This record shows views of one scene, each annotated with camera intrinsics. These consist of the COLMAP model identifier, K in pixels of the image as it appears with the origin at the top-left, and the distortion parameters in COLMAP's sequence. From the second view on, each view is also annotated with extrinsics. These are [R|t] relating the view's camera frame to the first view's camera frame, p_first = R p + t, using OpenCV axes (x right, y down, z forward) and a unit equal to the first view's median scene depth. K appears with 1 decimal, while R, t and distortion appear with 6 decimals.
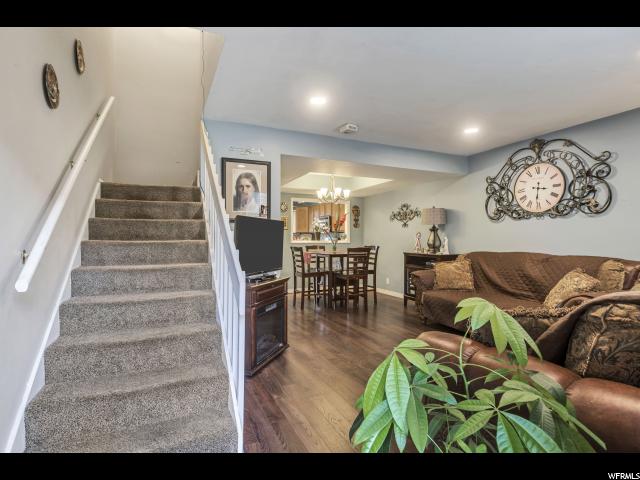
lens RADIAL K [[329.4, 0, 314.9], [0, 329.4, 240.0], [0, 0, 1]] dist [-0.006500, -0.001203]
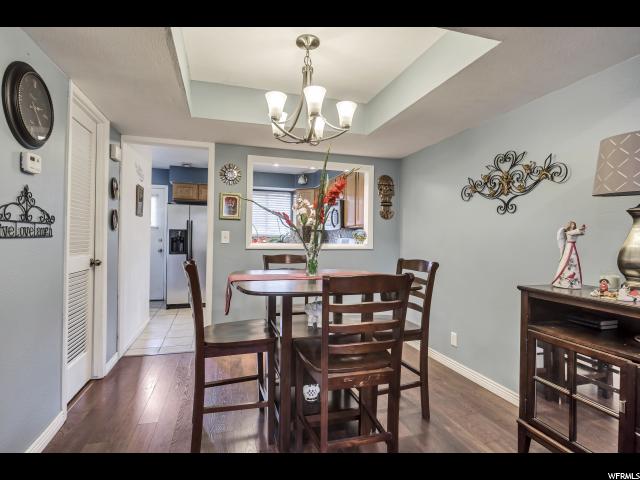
lens RADIAL K [[329.4, 0, 319.3], [0, 329.4, 237.6], [0, 0, 1]] dist [-0.006500, -0.001203]
pose [[0.992910, 0.013380, -0.118115, 0.124964], [-0.014555, 0.999853, -0.009096, -0.003970], [0.117976, 0.010750, 0.992958, 0.726356]]
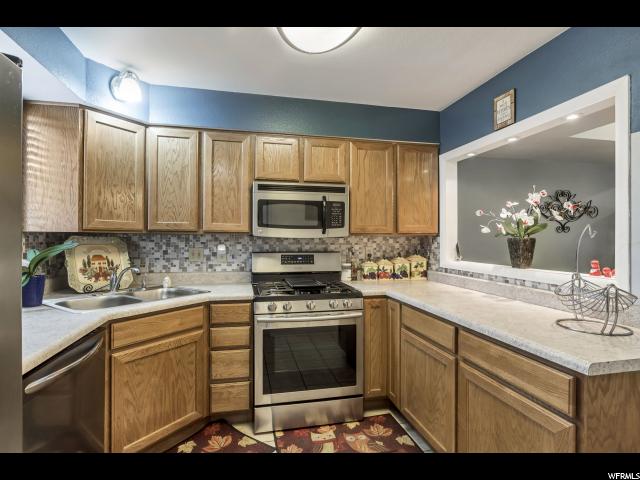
lens RADIAL K [[329.4, 0, 317.6], [0, 329.4, 234.8], [0, 0, 1]] dist [-0.006500, -0.001203]
pose [[0.197034, 0.006817, 0.980373, -0.442102], [0.001845, 0.999971, -0.007324, -0.036725], [-0.980395, 0.003252, 0.197016, 1.598125]]
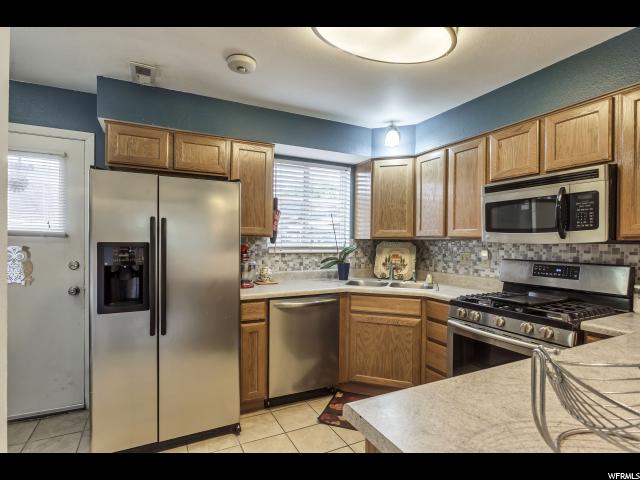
lens RADIAL K [[329.4, 0, 319.0], [0, 329.4, 241.7], [0, 0, 1]] dist [-0.006500, -0.001203]
pose [[0.998692, 0.005085, 0.050875, -0.263369], [-0.004891, 0.999980, -0.003947, -0.035445], [-0.050894, 0.003693, 0.998697, 1.358457]]
